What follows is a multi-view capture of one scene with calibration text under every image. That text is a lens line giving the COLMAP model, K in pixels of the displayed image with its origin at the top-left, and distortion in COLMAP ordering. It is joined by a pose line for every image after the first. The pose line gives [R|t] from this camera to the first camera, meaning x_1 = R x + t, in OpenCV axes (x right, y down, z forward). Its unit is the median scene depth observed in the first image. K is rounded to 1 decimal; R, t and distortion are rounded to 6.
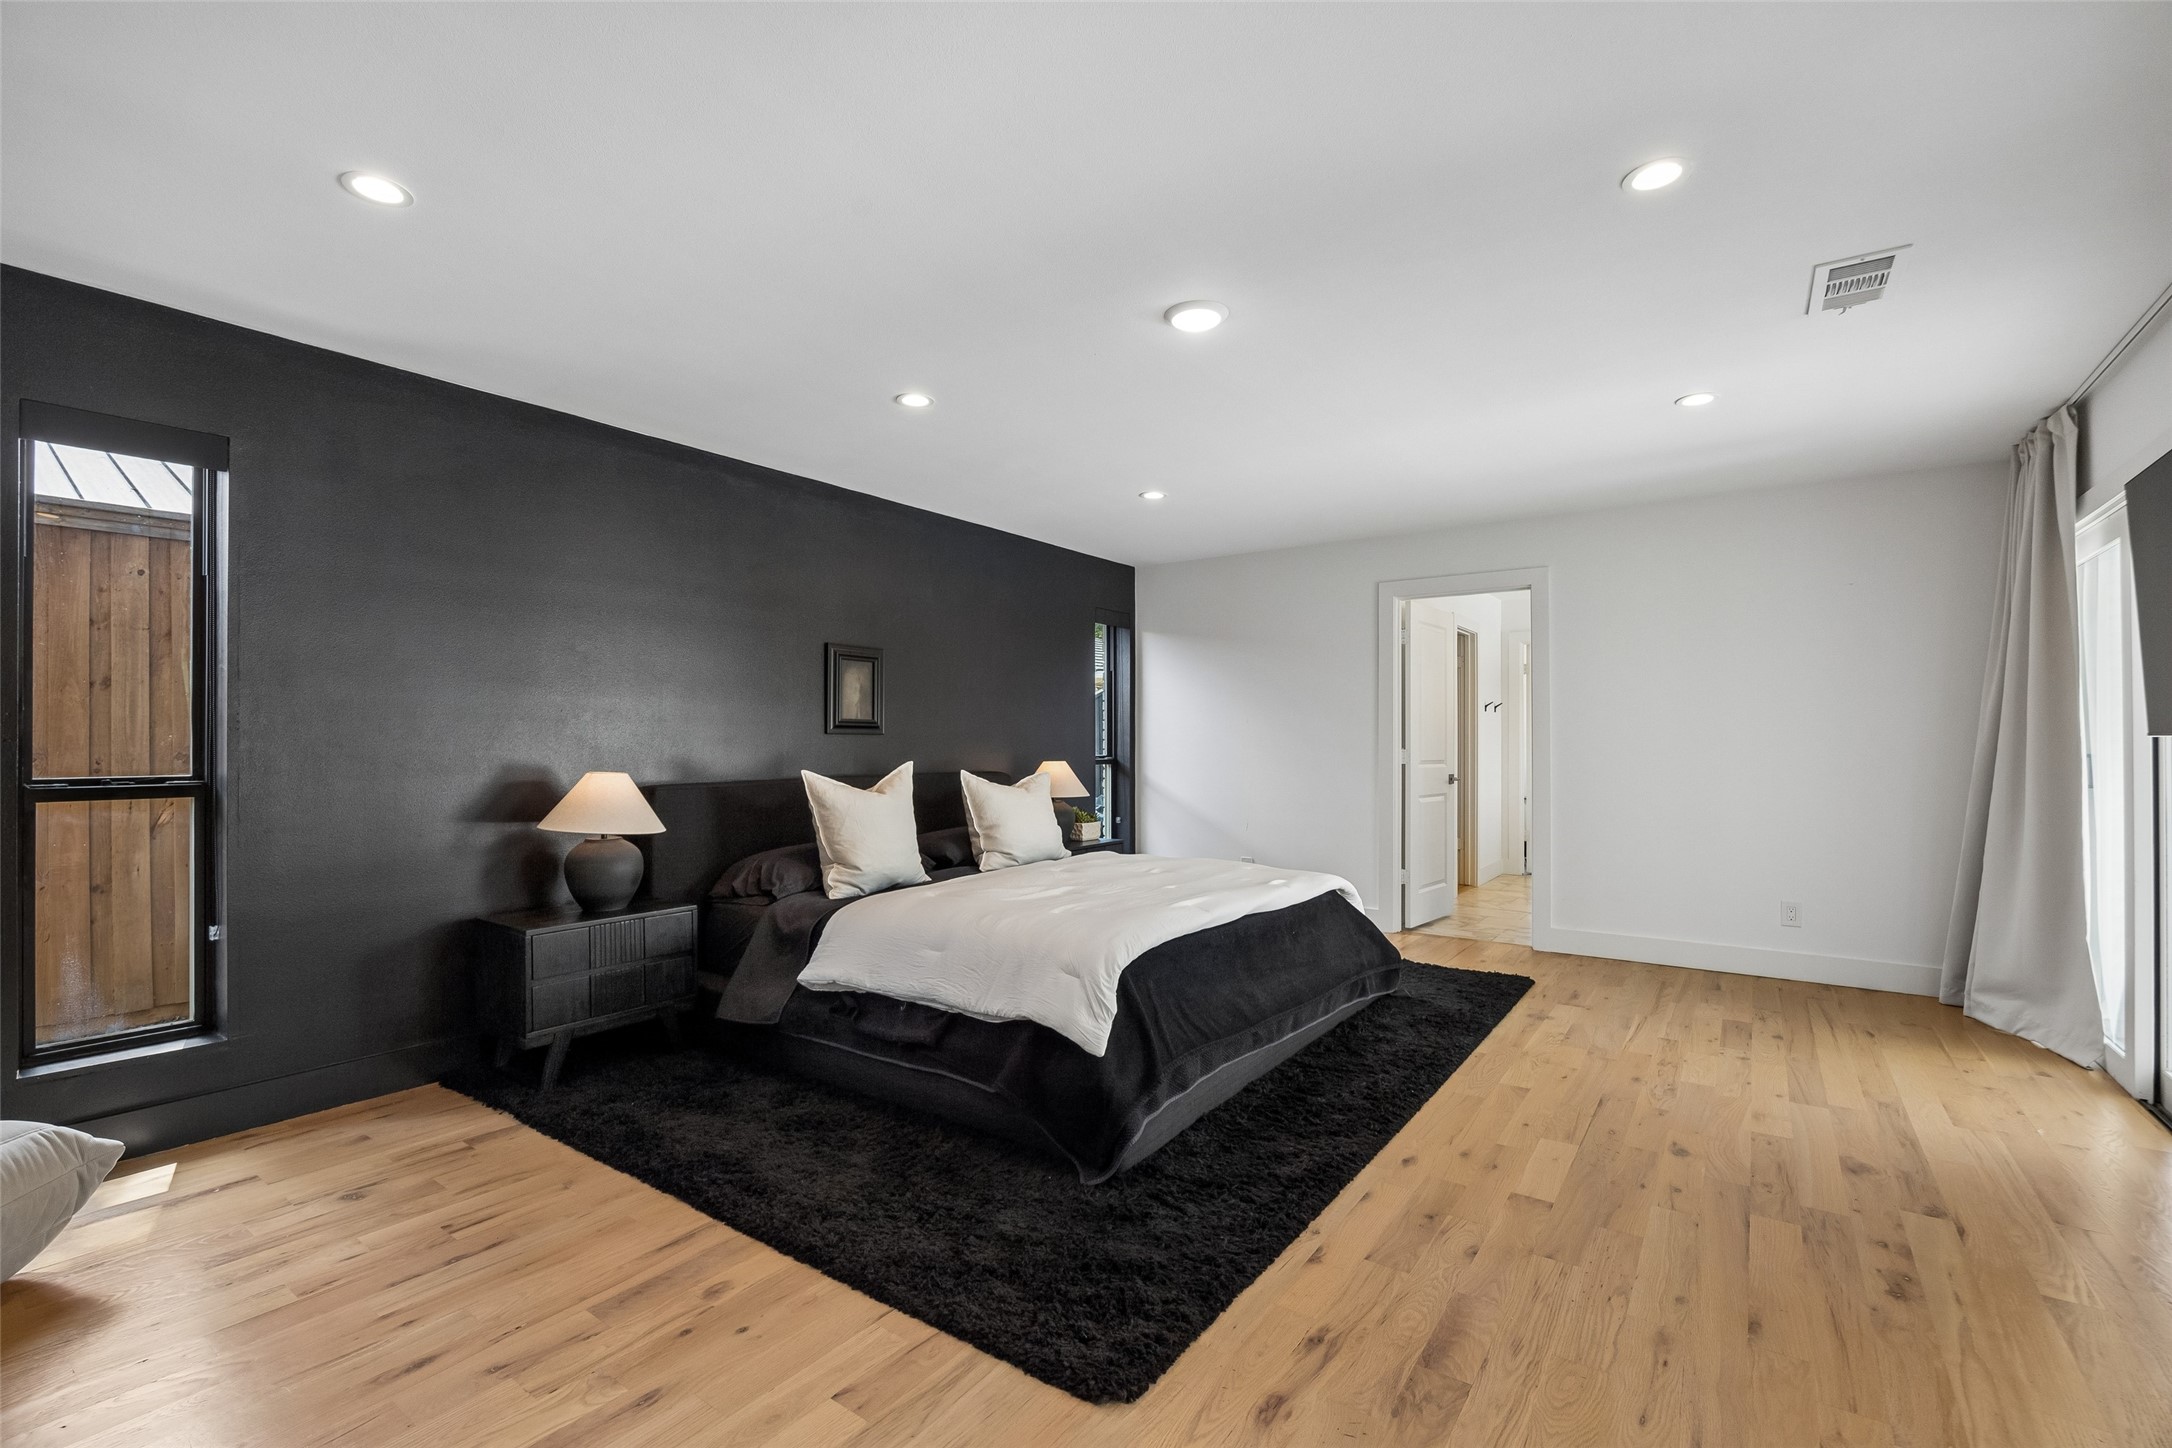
lens RADIAL K [[952.6, 0, 1084.4], [0, 952.6, 763.1], [0, 0, 1]] dist [-0.013586, 0.001002]
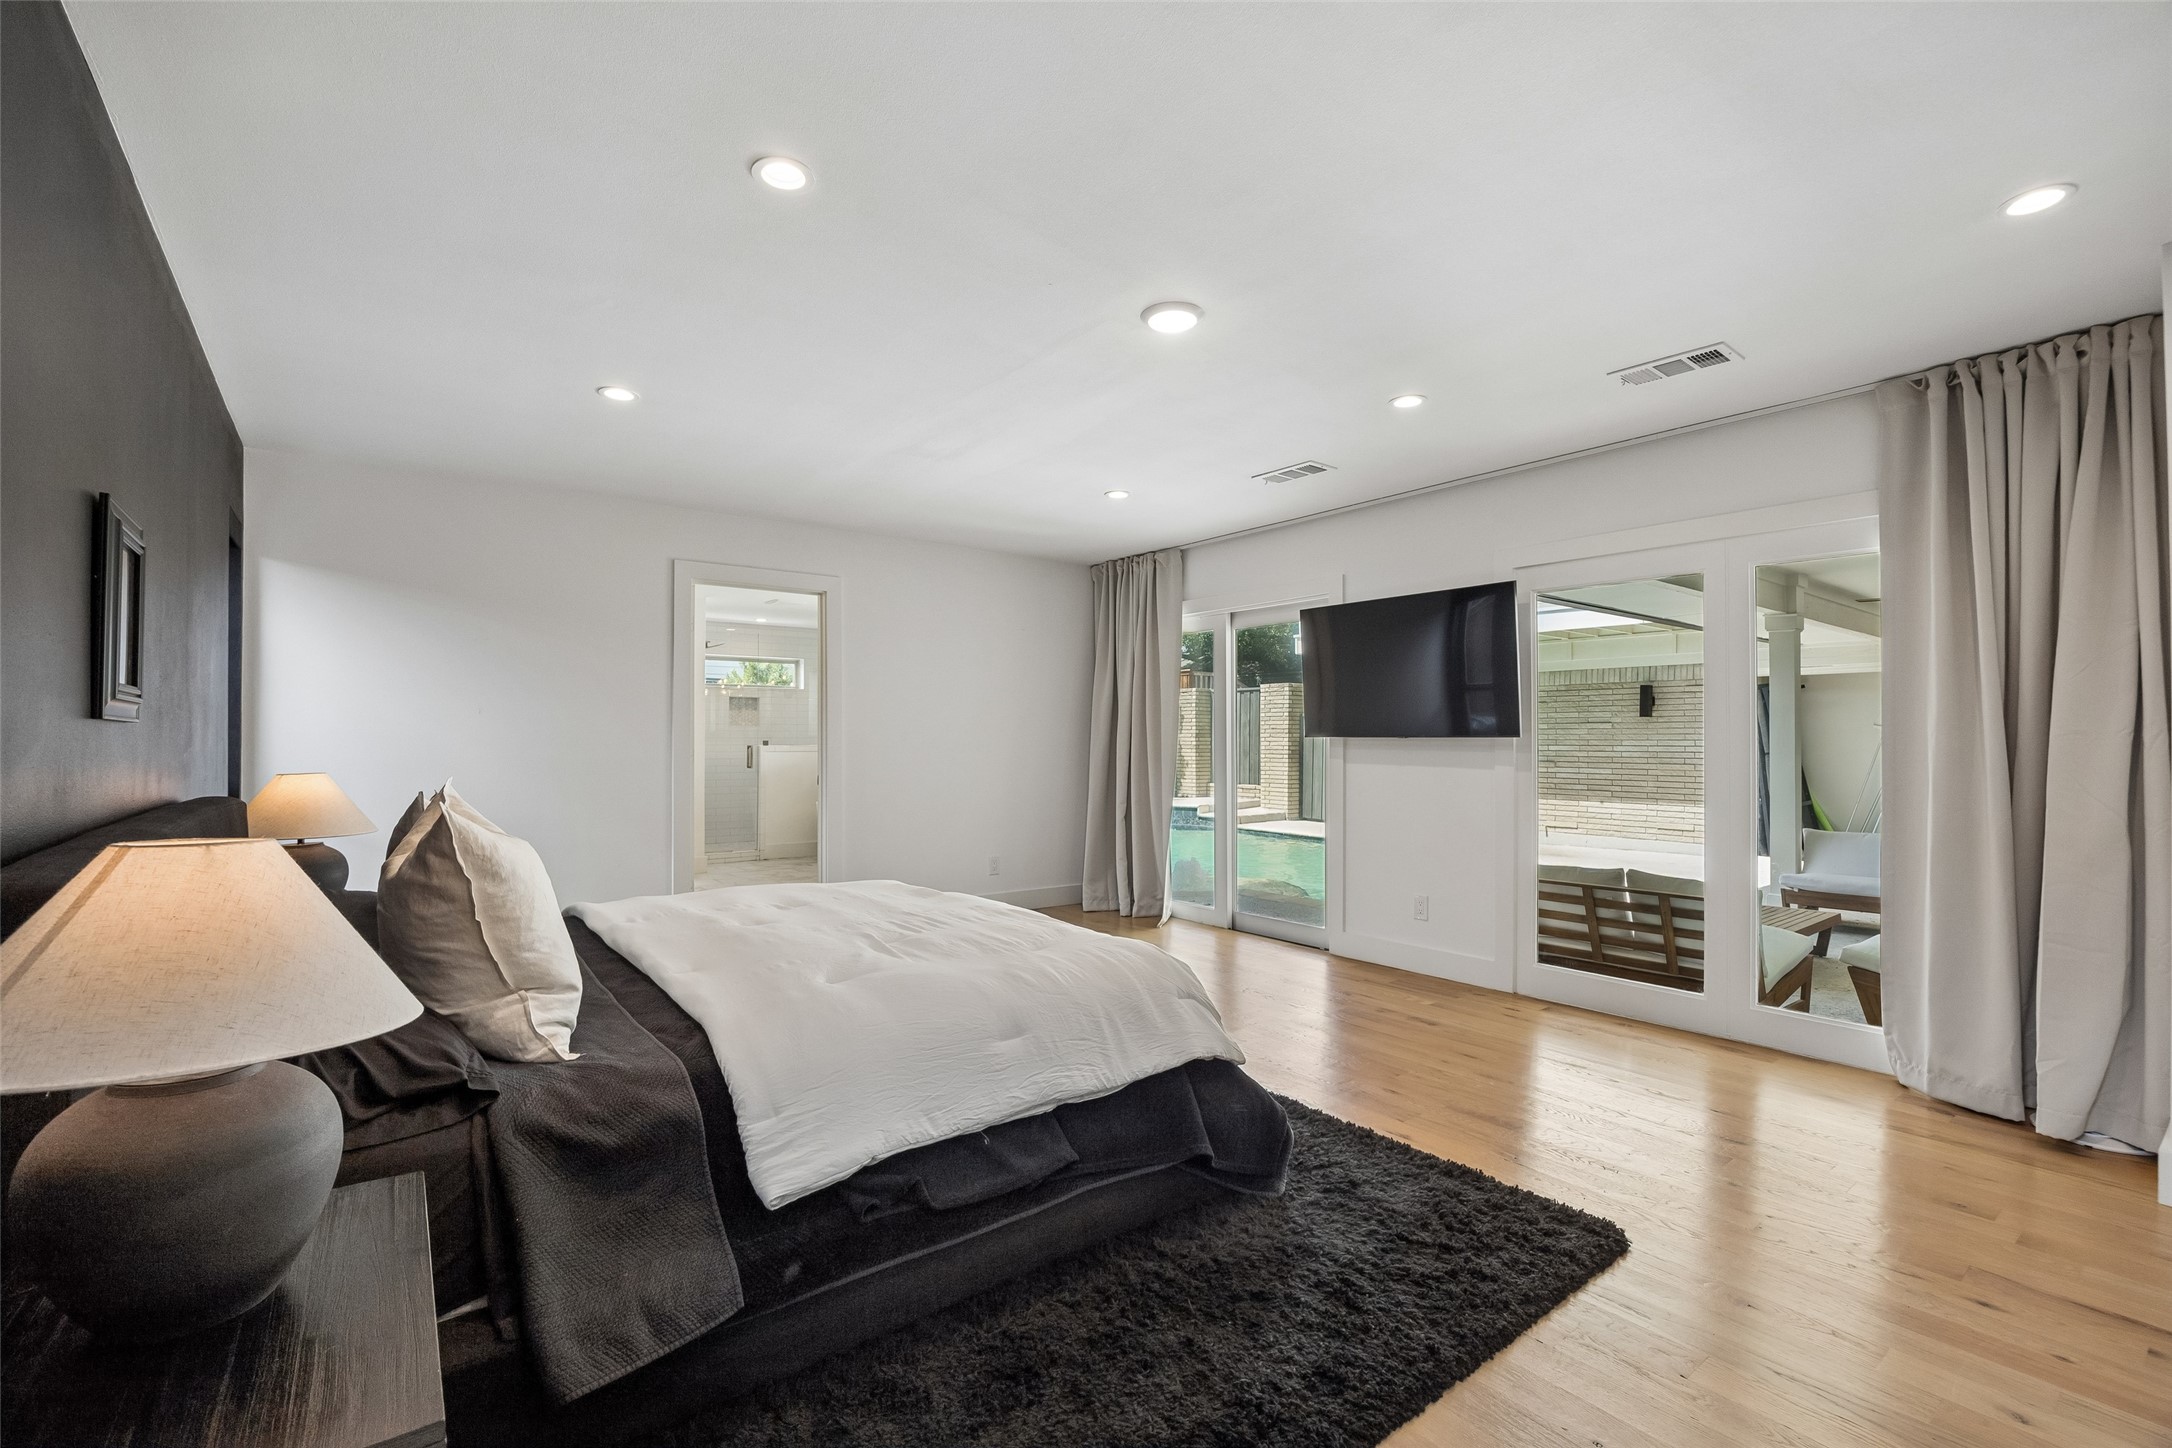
lens RADIAL K [[952.6, 0, 1085.9], [0, 952.6, 713.6], [0, 0, 1]] dist [-0.013586, 0.001002]
pose [[0.299663, 0.008998, 0.954003, -0.949648], [0.016635, 0.999754, -0.014655, -0.050824], [-0.953900, 0.020262, 0.299440, 0.819043]]
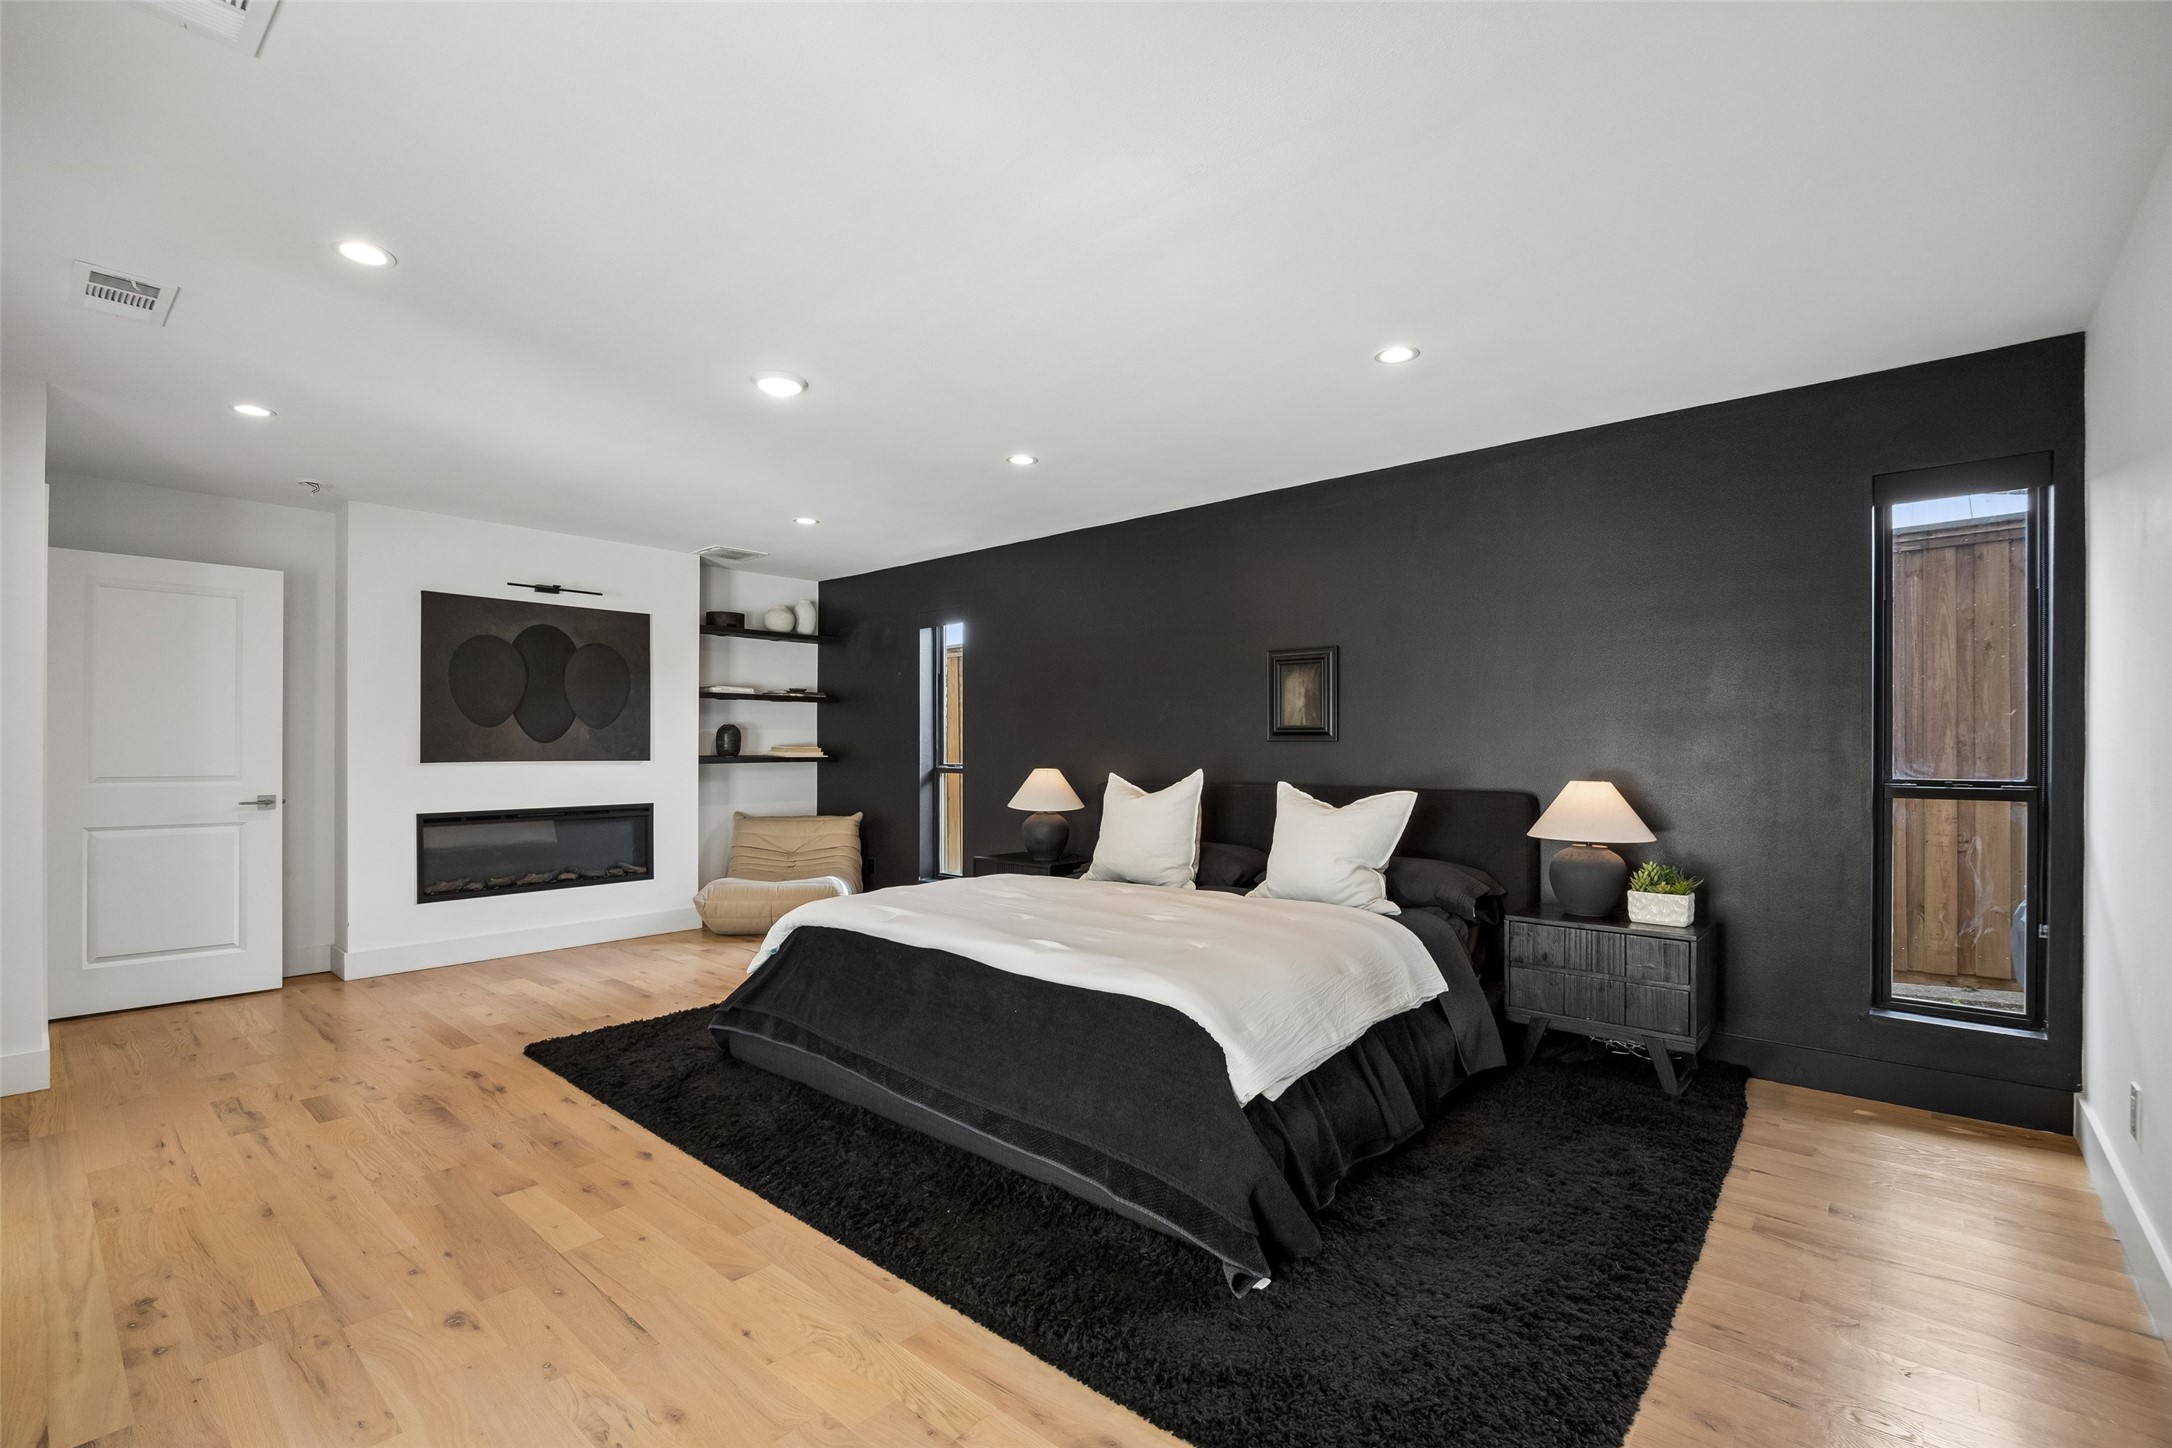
lens RADIAL K [[952.6, 0, 1079.6], [0, 952.6, 737.7], [0, 0, 1]] dist [-0.013586, 0.001002]
pose [[-0.100554, -0.012457, -0.994854, 1.331563], [-0.017519, 0.999789, -0.010748, -0.034454], [0.994777, 0.016348, -0.100751, 1.570419]]
